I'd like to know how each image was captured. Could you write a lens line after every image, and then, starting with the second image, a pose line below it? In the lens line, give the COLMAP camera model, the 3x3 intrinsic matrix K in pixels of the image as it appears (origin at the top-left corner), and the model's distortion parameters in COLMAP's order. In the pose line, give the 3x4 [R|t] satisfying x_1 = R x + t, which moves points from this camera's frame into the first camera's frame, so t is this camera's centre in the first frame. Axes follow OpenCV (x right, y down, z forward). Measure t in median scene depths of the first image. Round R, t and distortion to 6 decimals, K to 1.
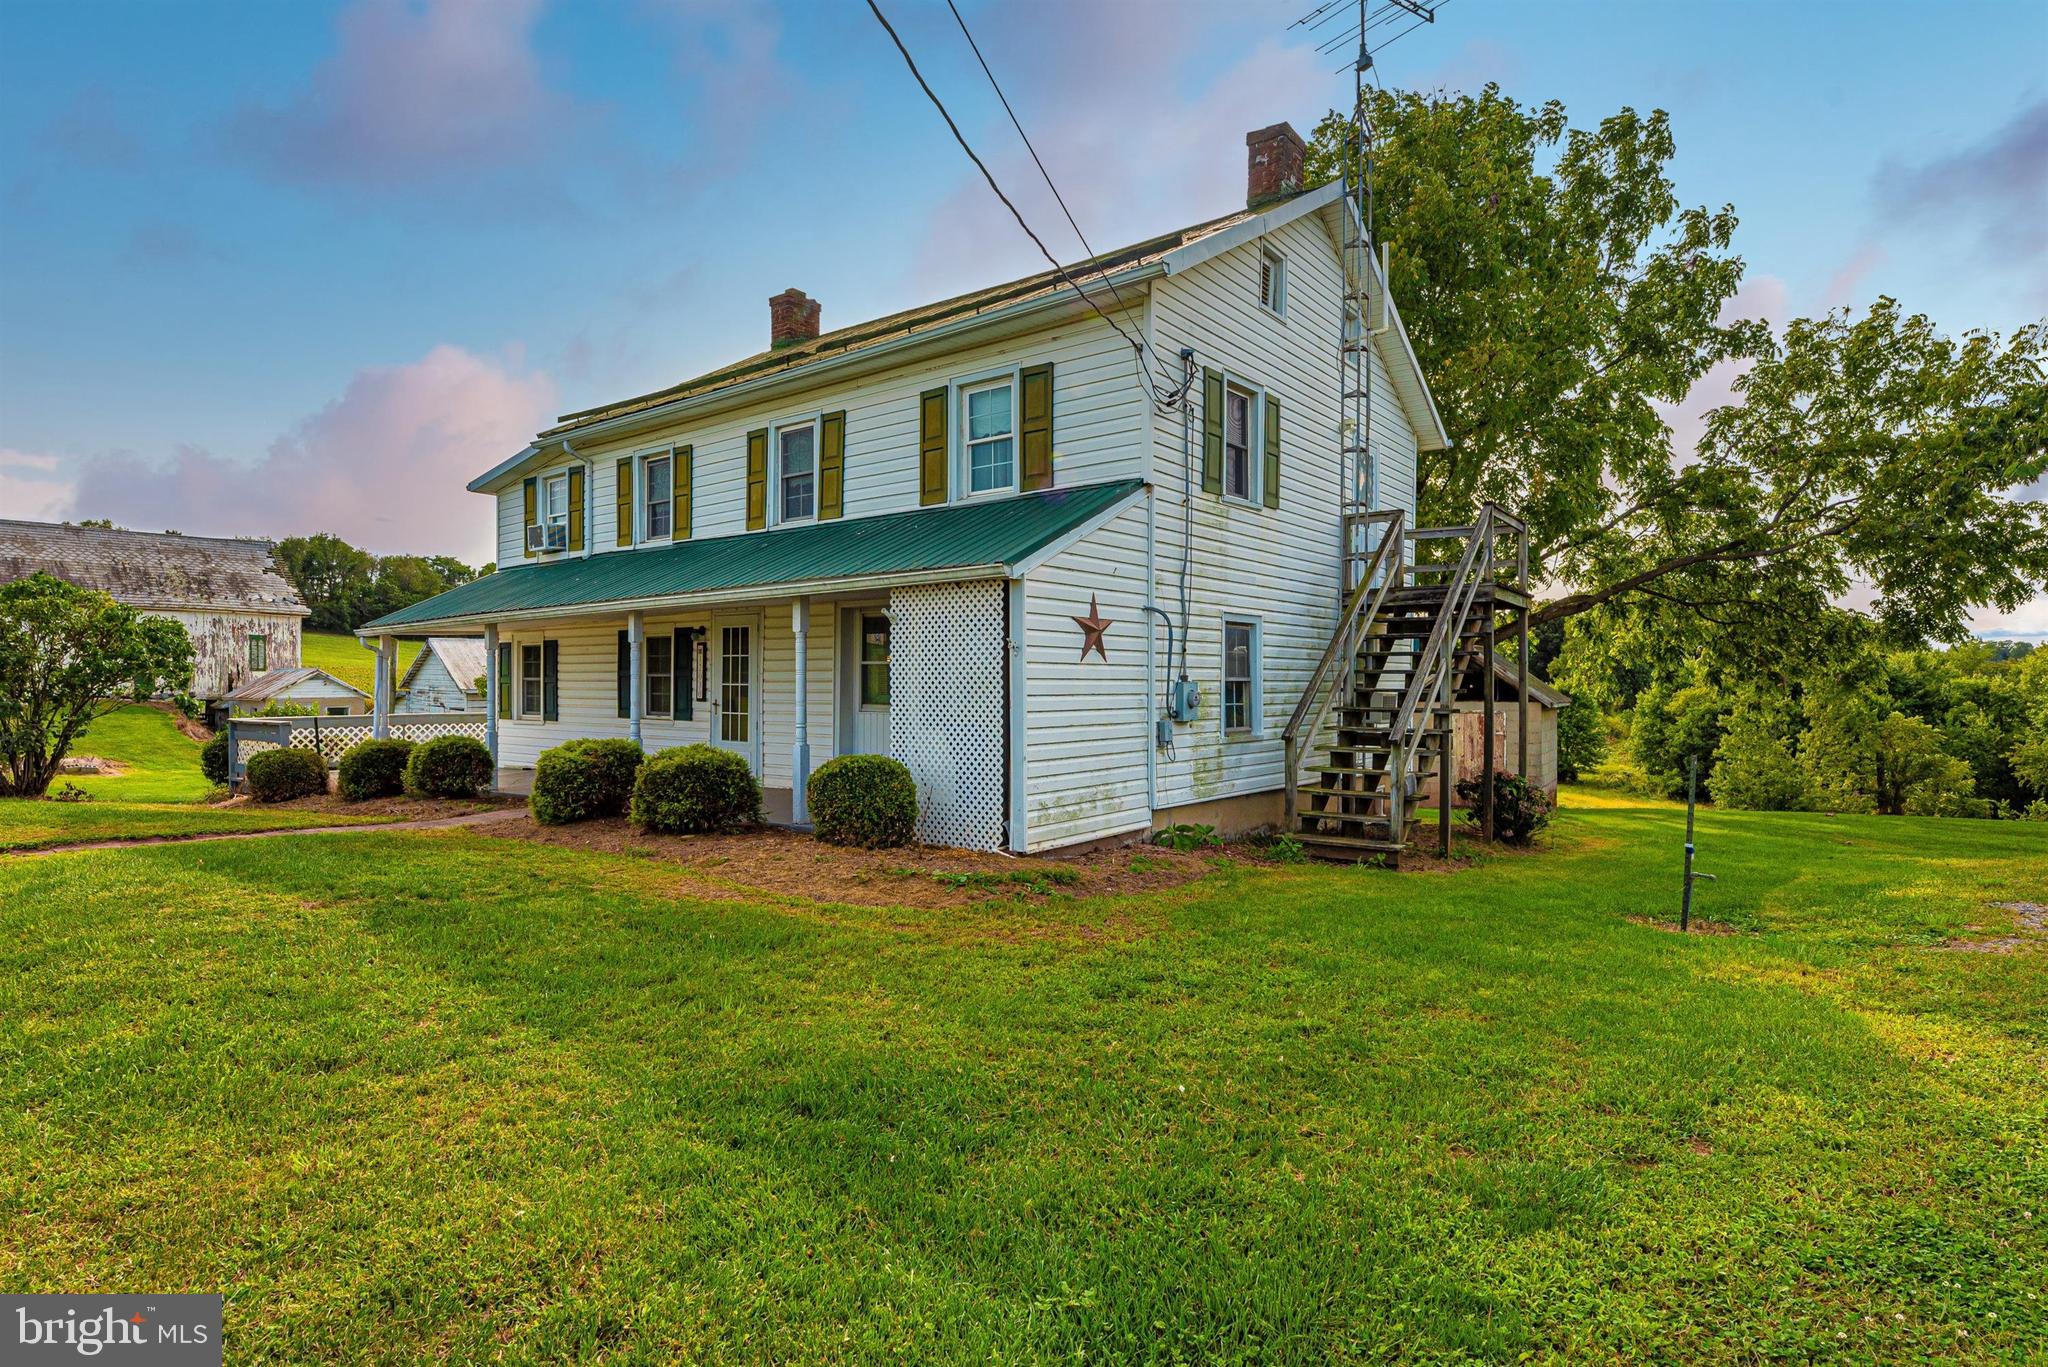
lens RADIAL K [[1054.0, 0, 1027.5], [0, 1054.0, 684.4], [0, 0, 1]] dist [-0.005235, -0.000089]
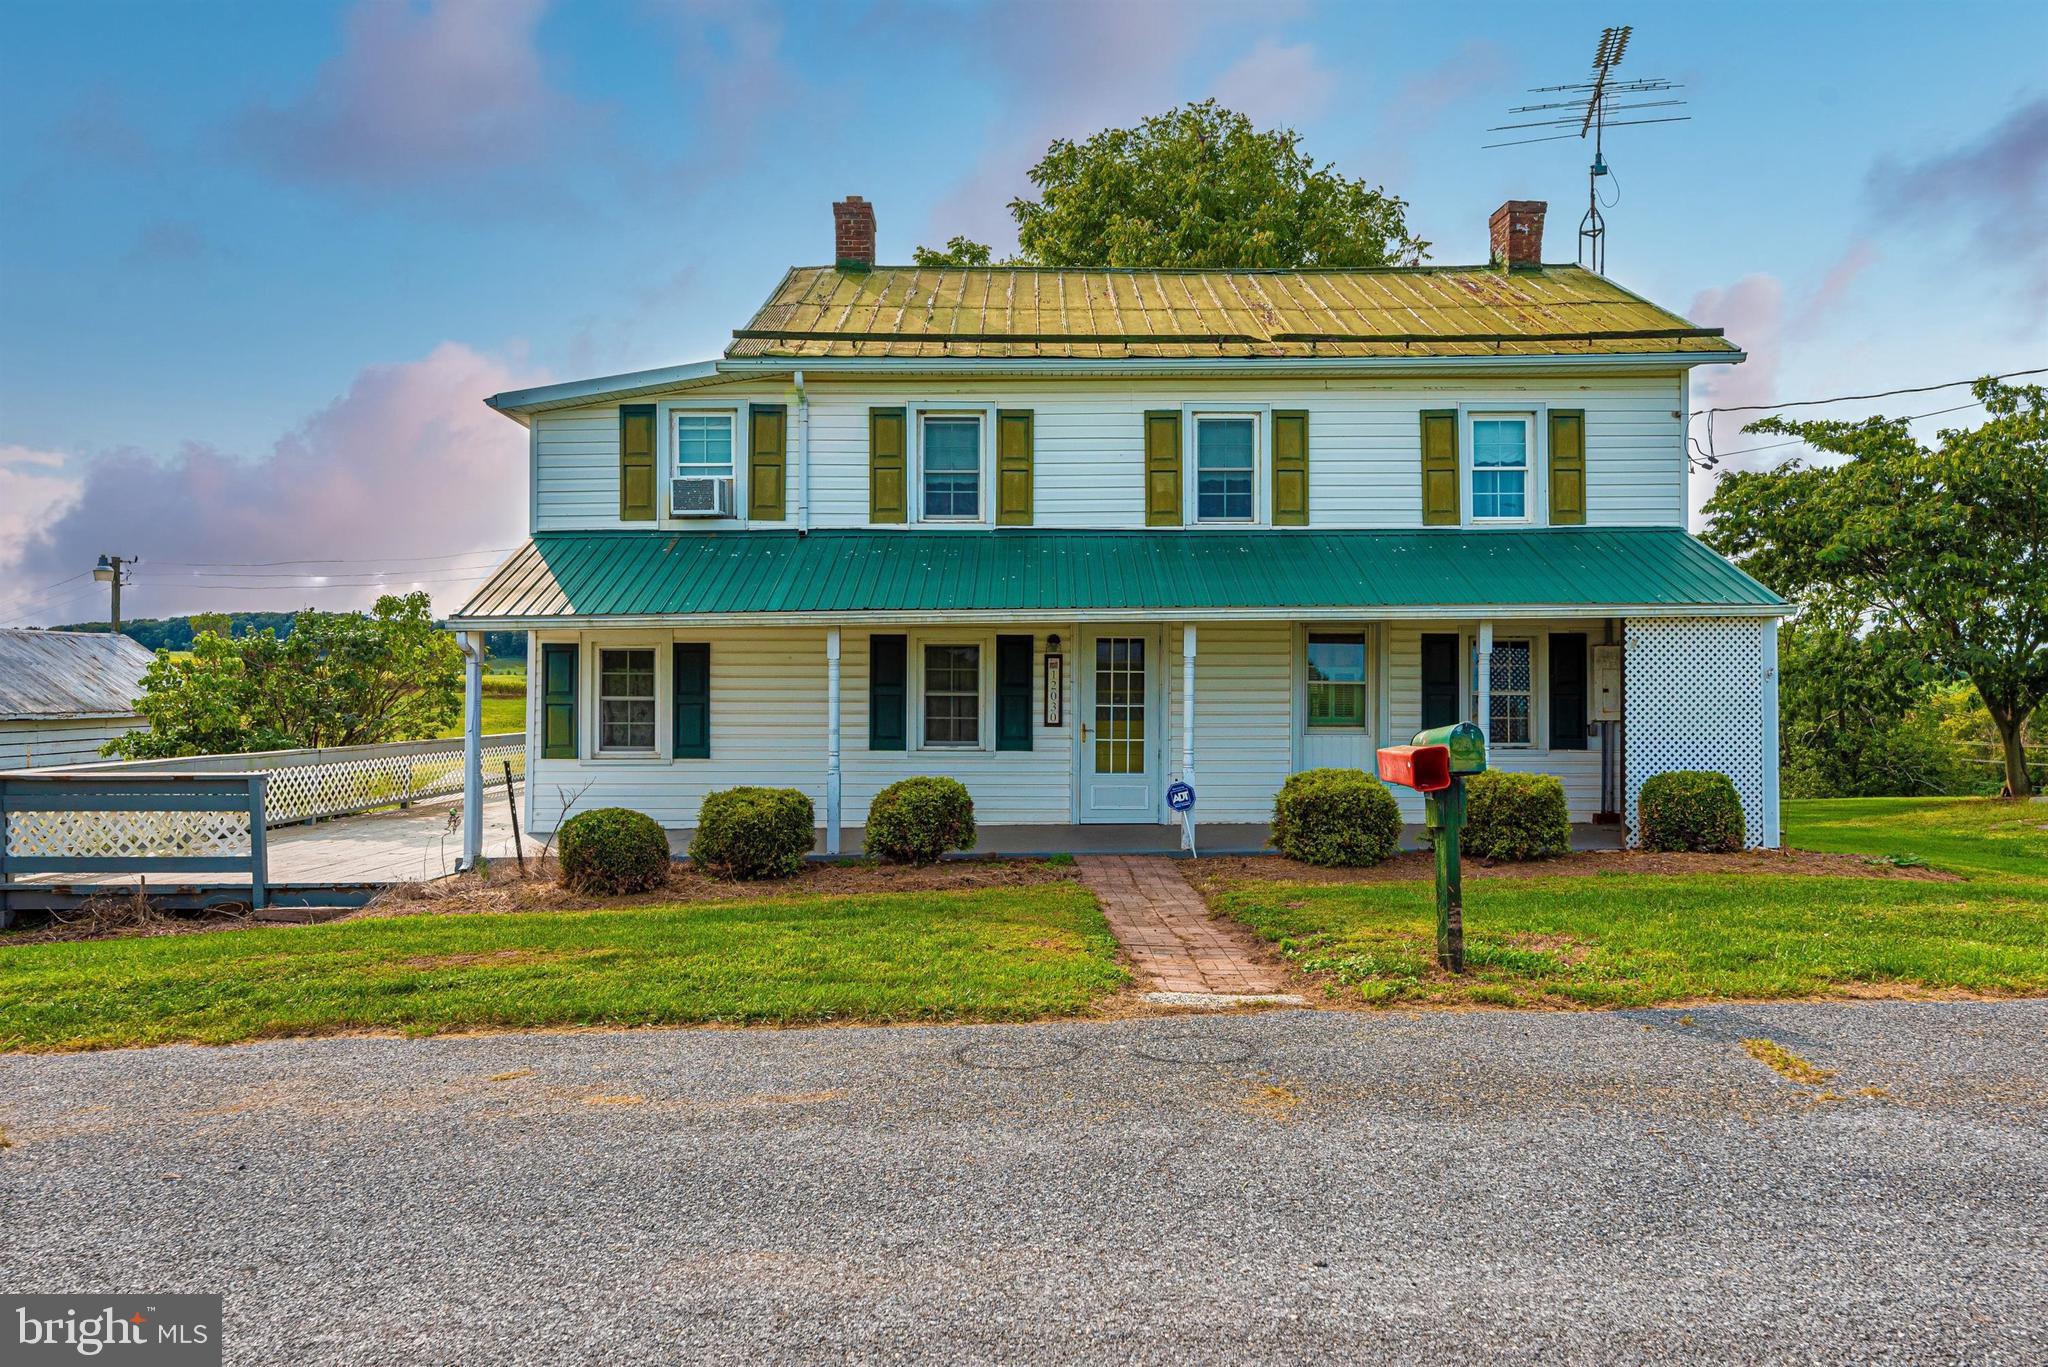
lens RADIAL K [[819.4, 0, 1026.9], [0, 819.4, 718.5], [0, 0, 1]] dist [-0.008818, 0.000203]
pose [[0.801307, 0.001099, 0.598253, -0.735555], [-0.000700, 0.999999, -0.000899, 0.011029], [-0.598254, 0.000301, 0.801307, 0.524146]]
